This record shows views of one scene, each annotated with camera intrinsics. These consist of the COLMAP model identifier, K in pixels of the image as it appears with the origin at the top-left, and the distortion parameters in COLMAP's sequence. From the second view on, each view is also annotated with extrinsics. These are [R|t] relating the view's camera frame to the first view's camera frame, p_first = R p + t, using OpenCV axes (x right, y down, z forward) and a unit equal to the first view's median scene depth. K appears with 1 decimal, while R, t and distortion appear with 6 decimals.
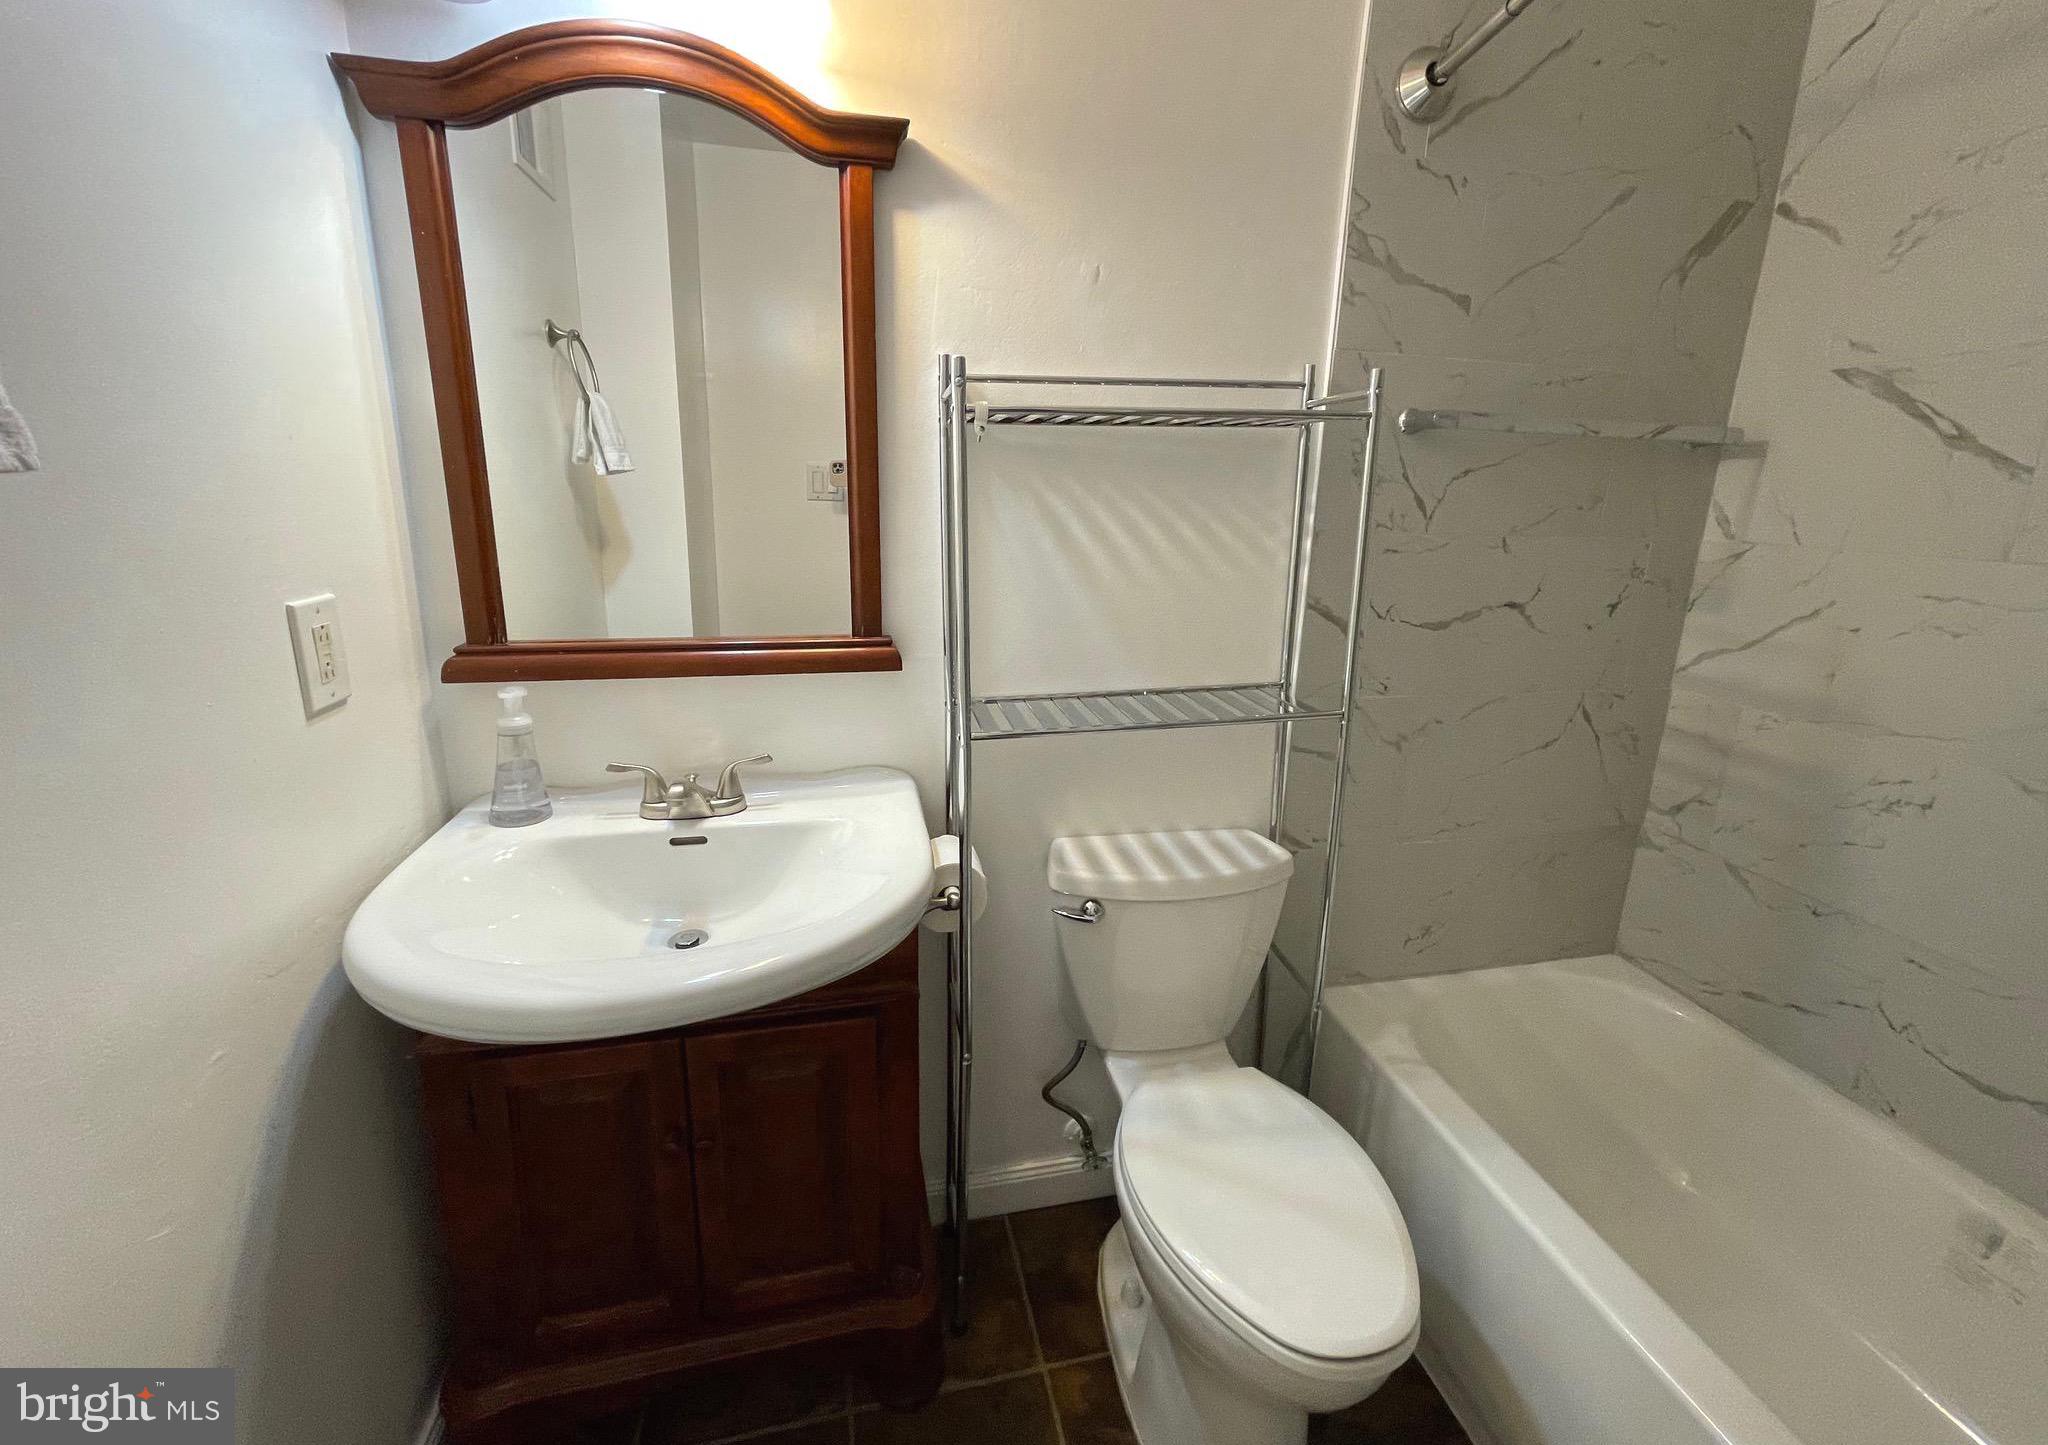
lens RADIAL K [[856.2, 0, 1023.1], [0, 856.2, 716.3], [0, 0, 1]] dist [-0.002898, -0.000401]
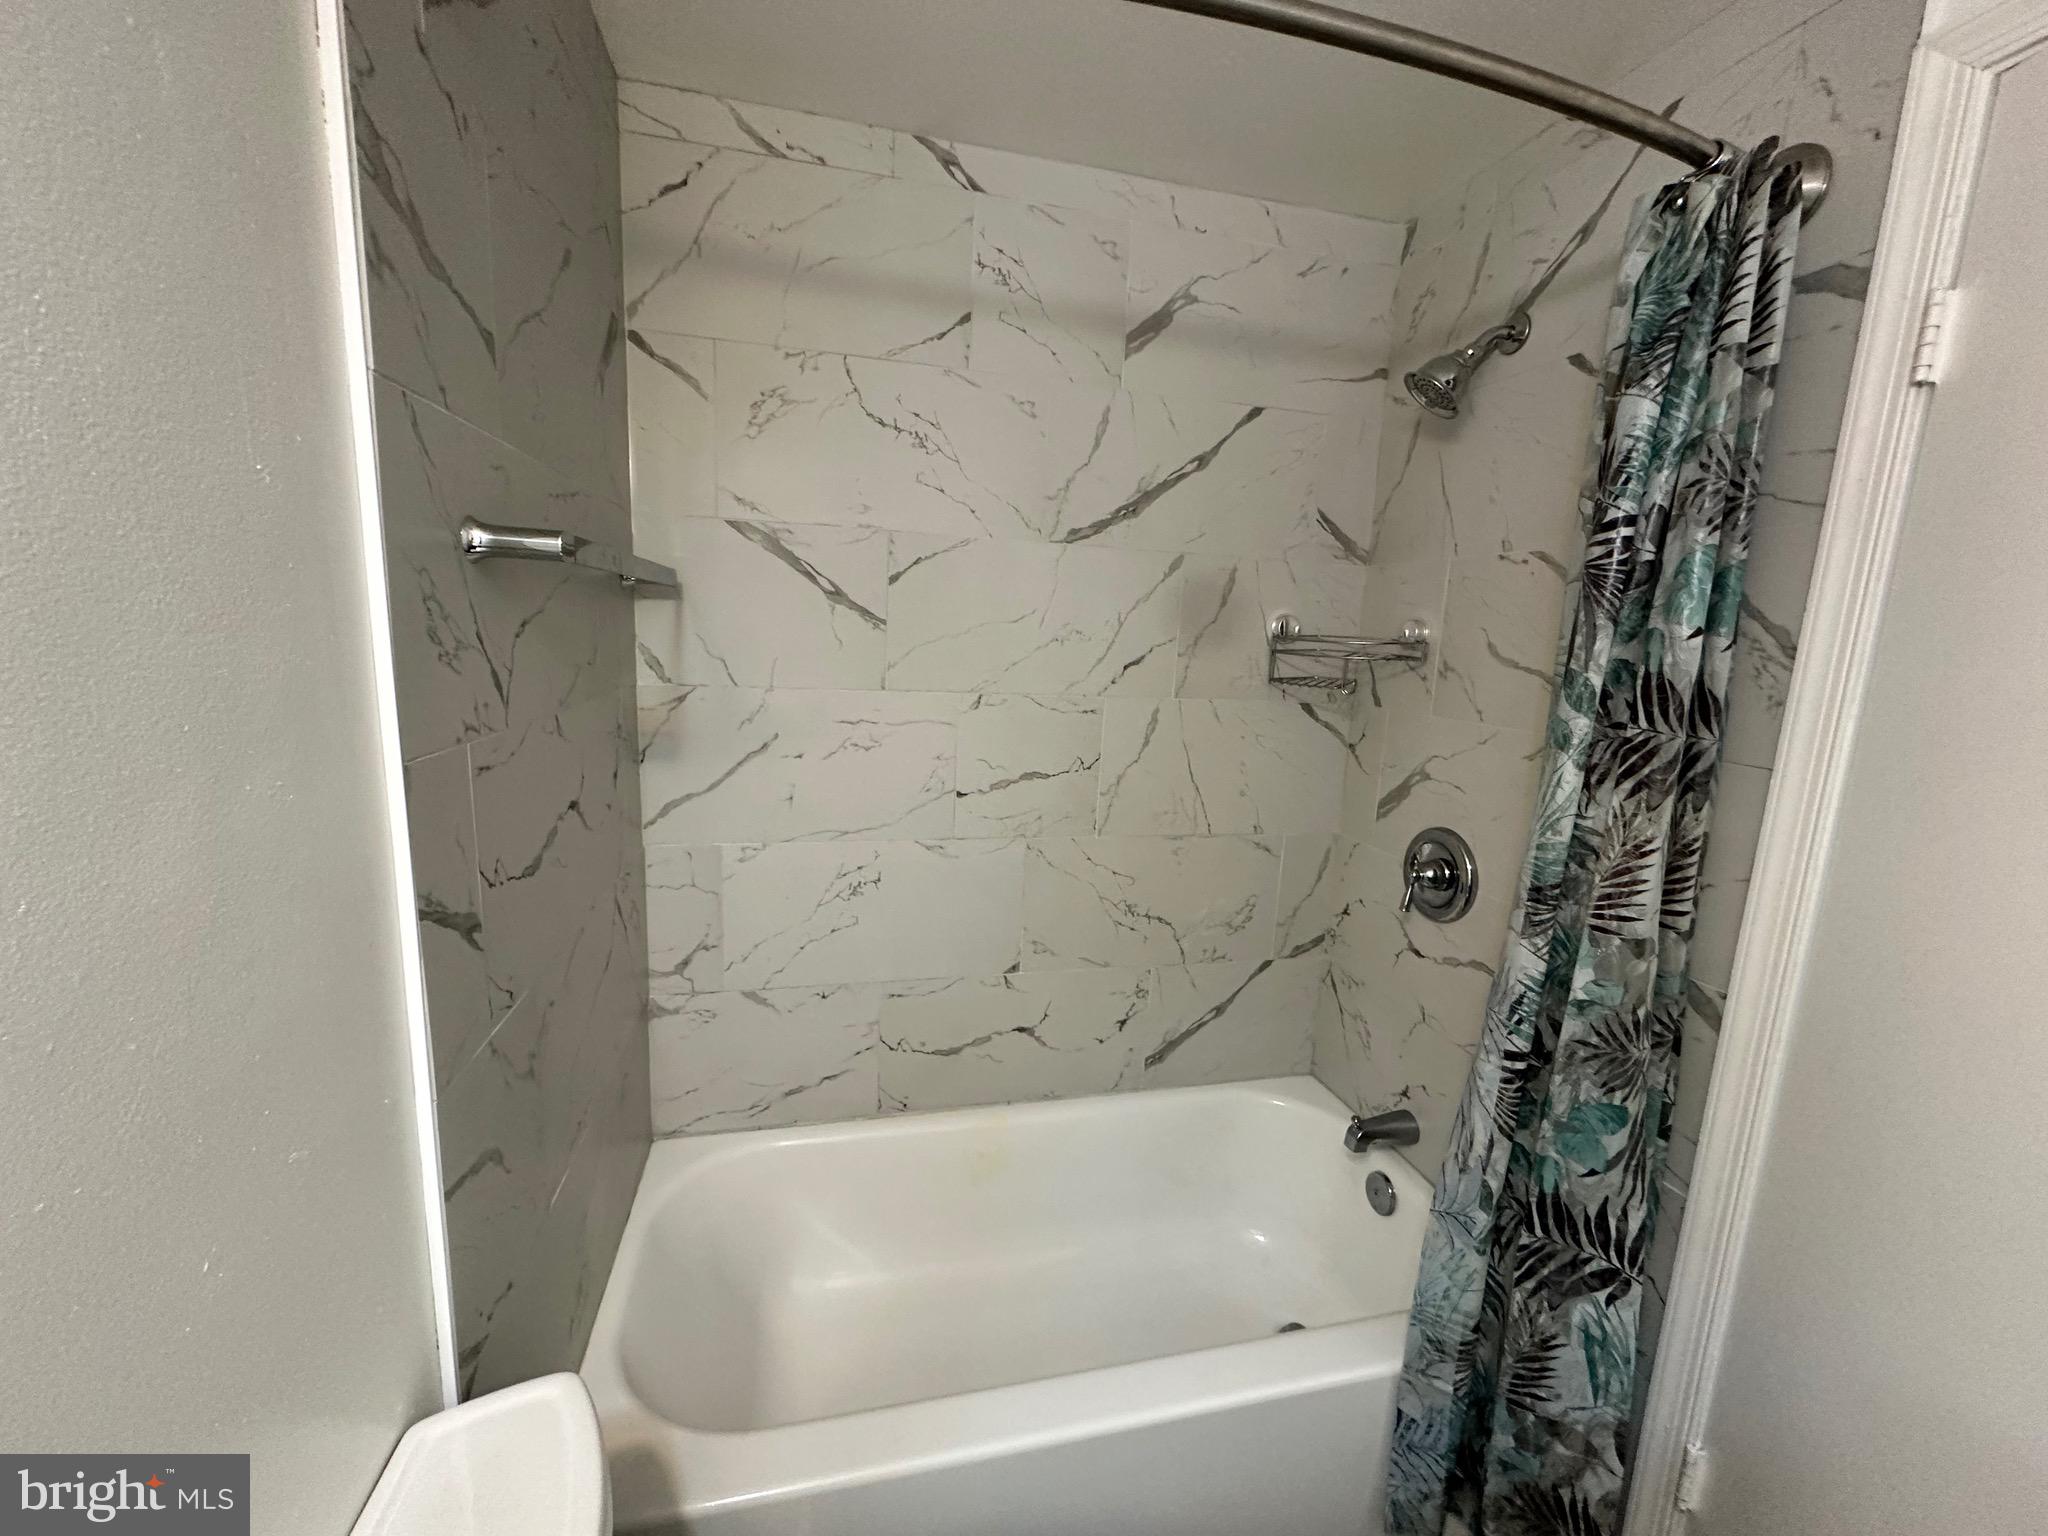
lens RADIAL K [[815.2, 0, 1022.7], [0, 815.2, 768.1], [0, 0, 1]] dist [-0.002644, 0.000740]
pose [[-0.026242, -0.198671, 0.979715, -0.091109], [0.216635, 0.955632, 0.199590, -0.228226], [-0.975900, 0.217479, 0.017961, 0.668863]]
